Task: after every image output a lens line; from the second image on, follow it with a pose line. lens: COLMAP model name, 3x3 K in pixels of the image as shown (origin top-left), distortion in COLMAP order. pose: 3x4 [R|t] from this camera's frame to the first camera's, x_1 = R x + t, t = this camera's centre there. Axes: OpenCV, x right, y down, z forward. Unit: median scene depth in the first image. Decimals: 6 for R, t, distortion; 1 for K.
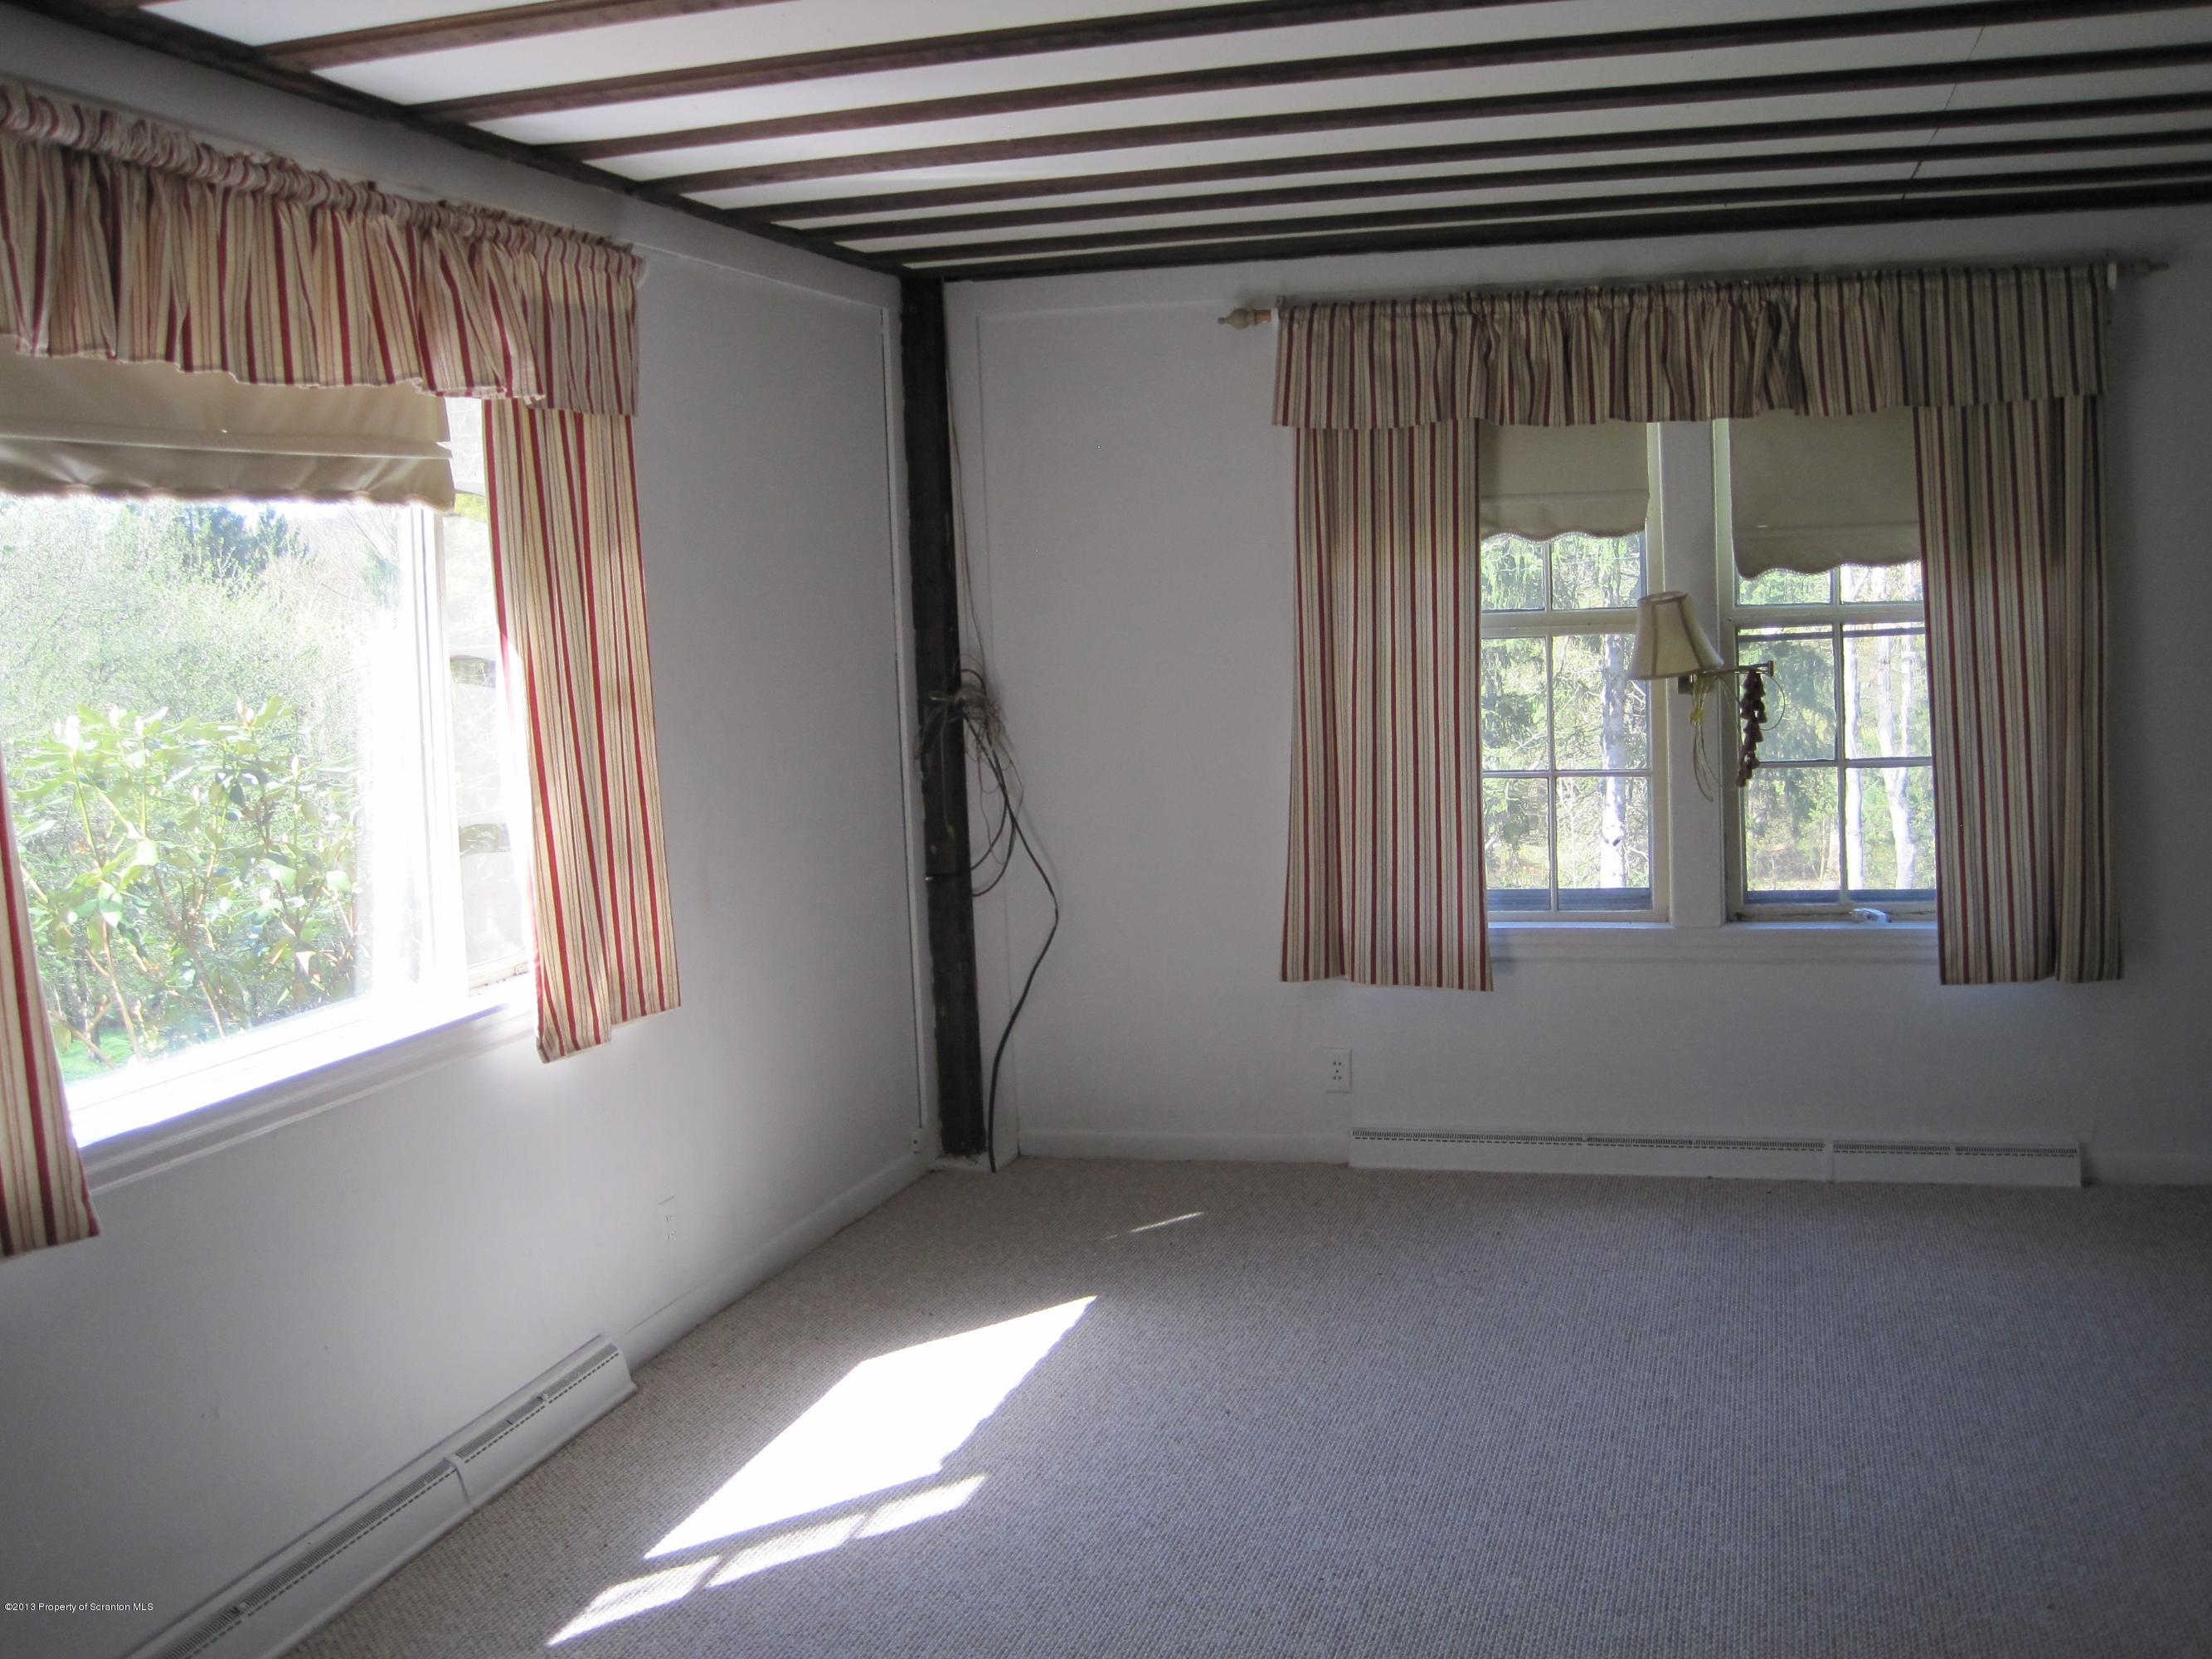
lens RADIAL K [[2280.5, 0, 1107.9], [0, 2280.5, 828.9], [0, 0, 1]] dist [-0.122741, 0.000000]
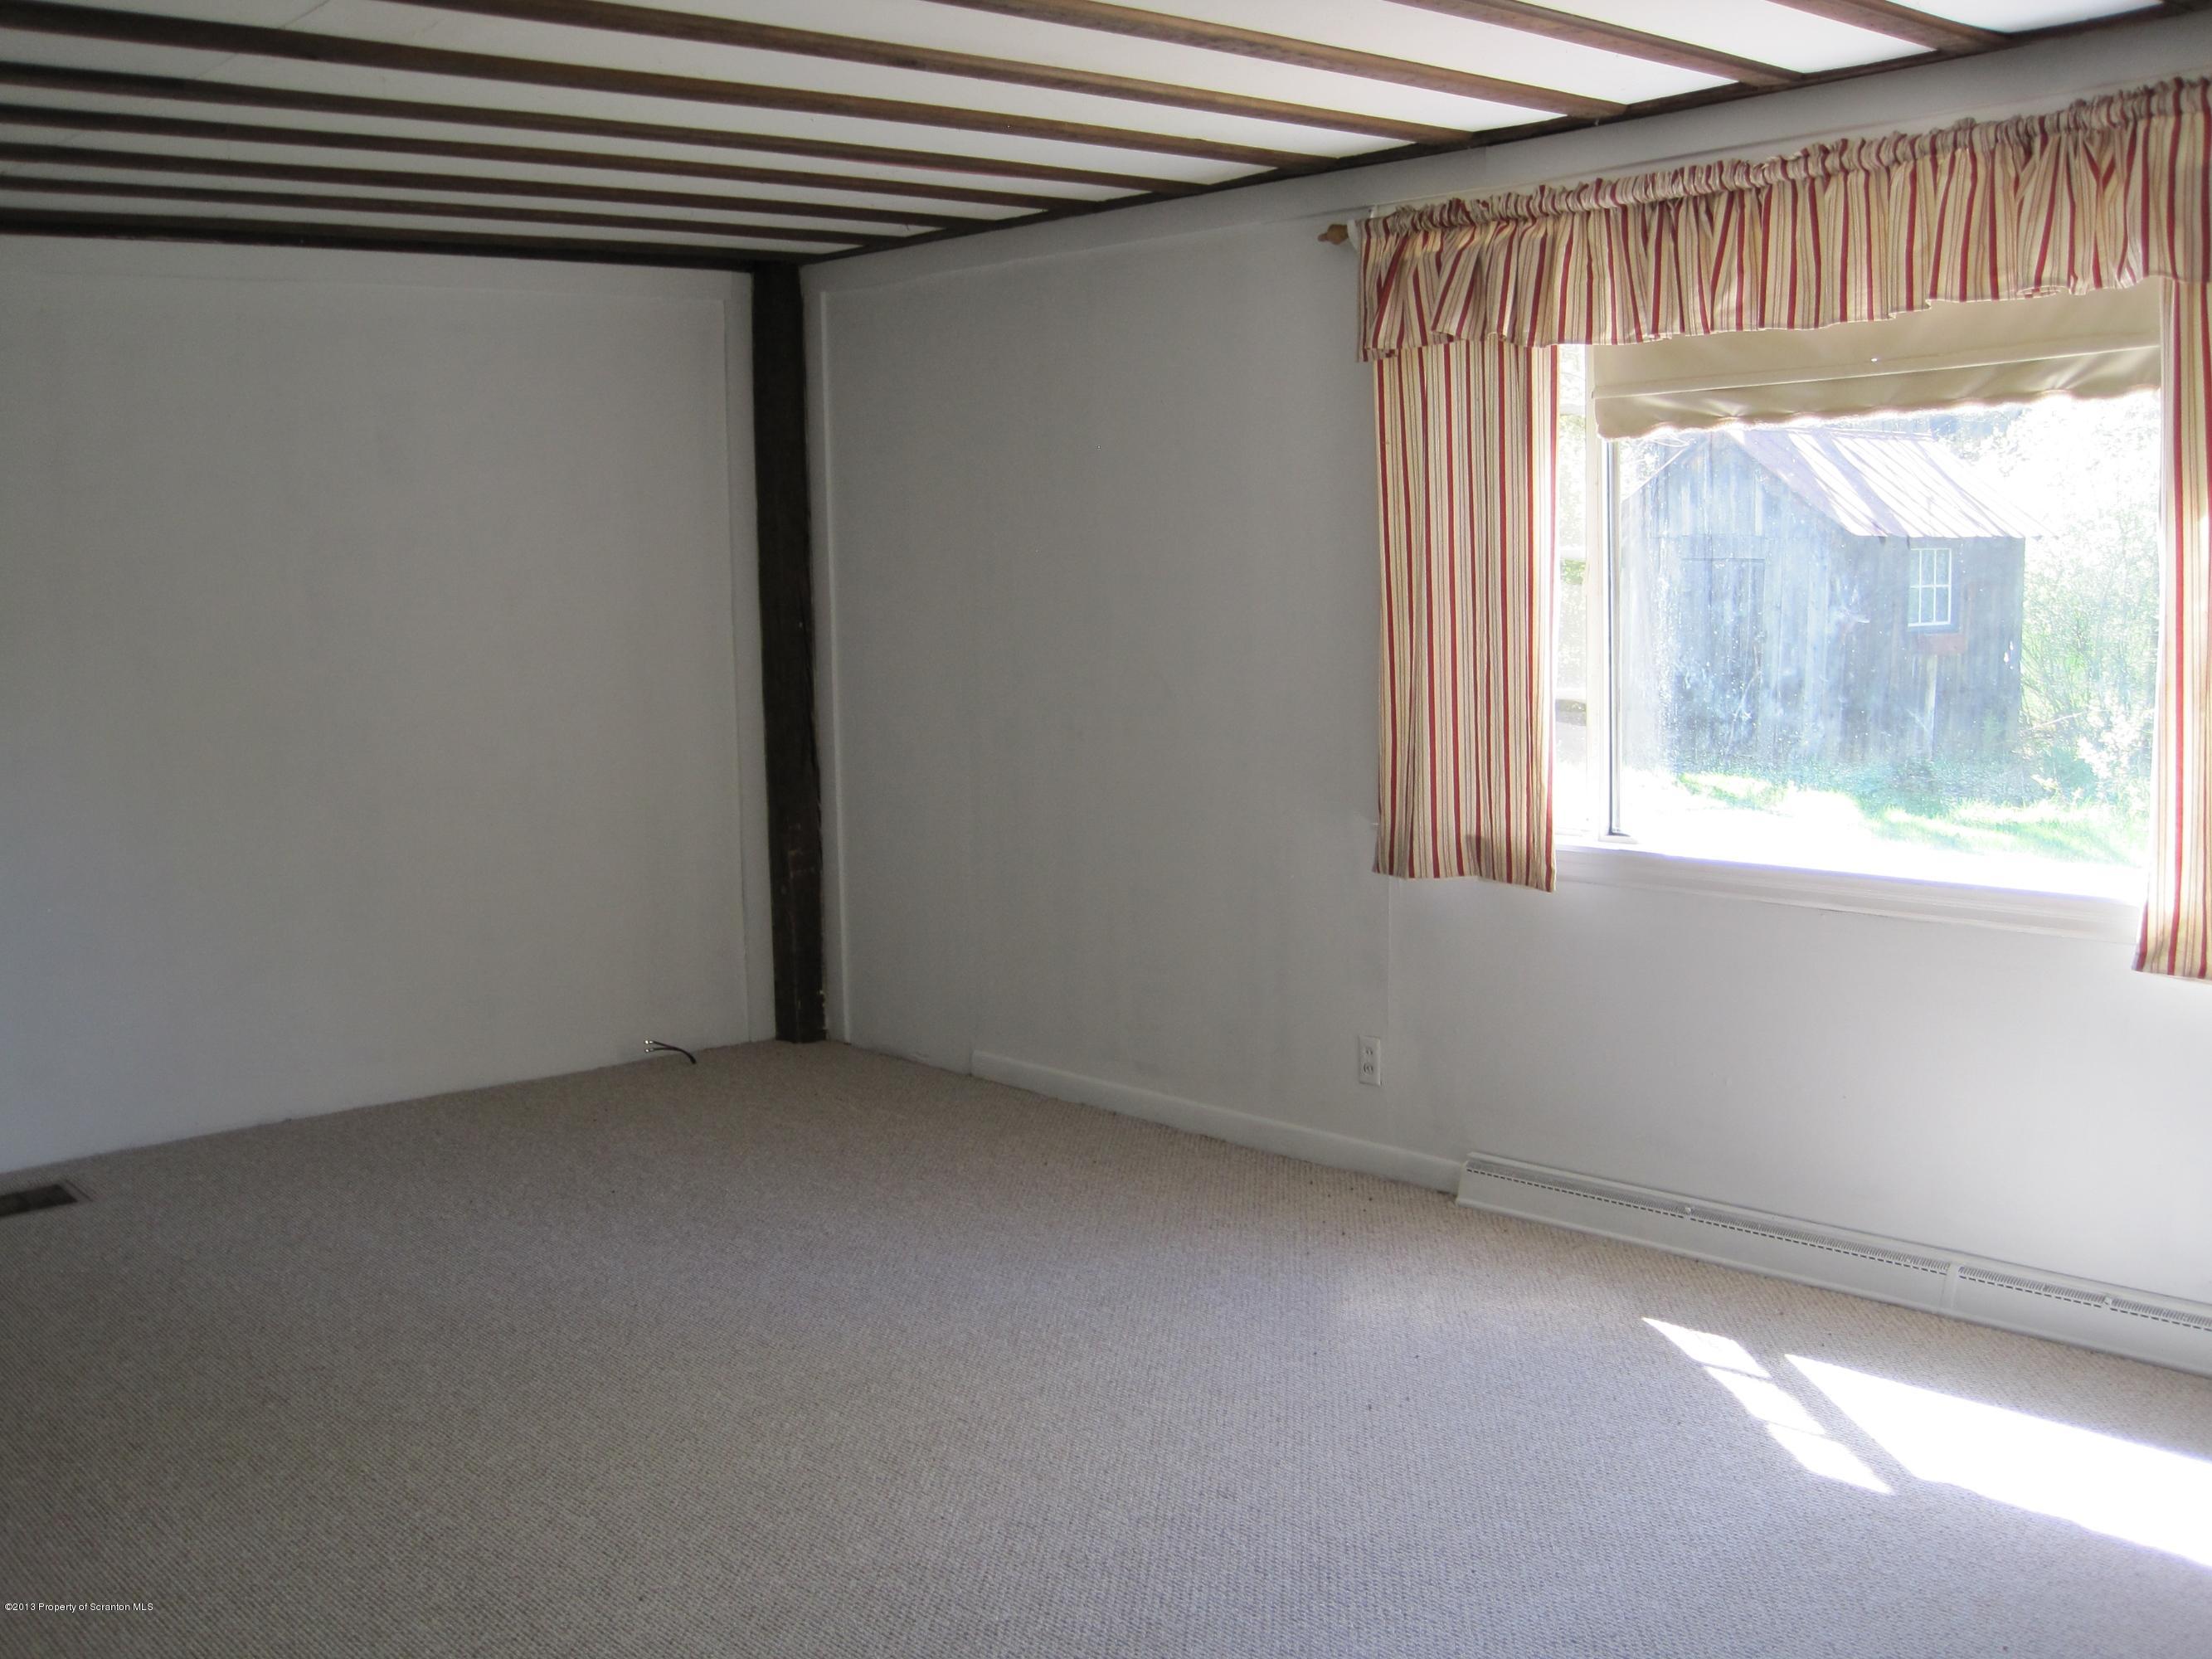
lens RADIAL K [[2280.5, 0, 1106.9], [0, 2280.5, 829.0], [0, 0, 1]] dist [-0.122741, 0.000000]
pose [[-0.555836, 0.139698, -0.819470, 0.864142], [-0.039630, 0.980205, 0.193980, -0.137785], [0.830347, 0.140297, -0.539297, 1.279390]]
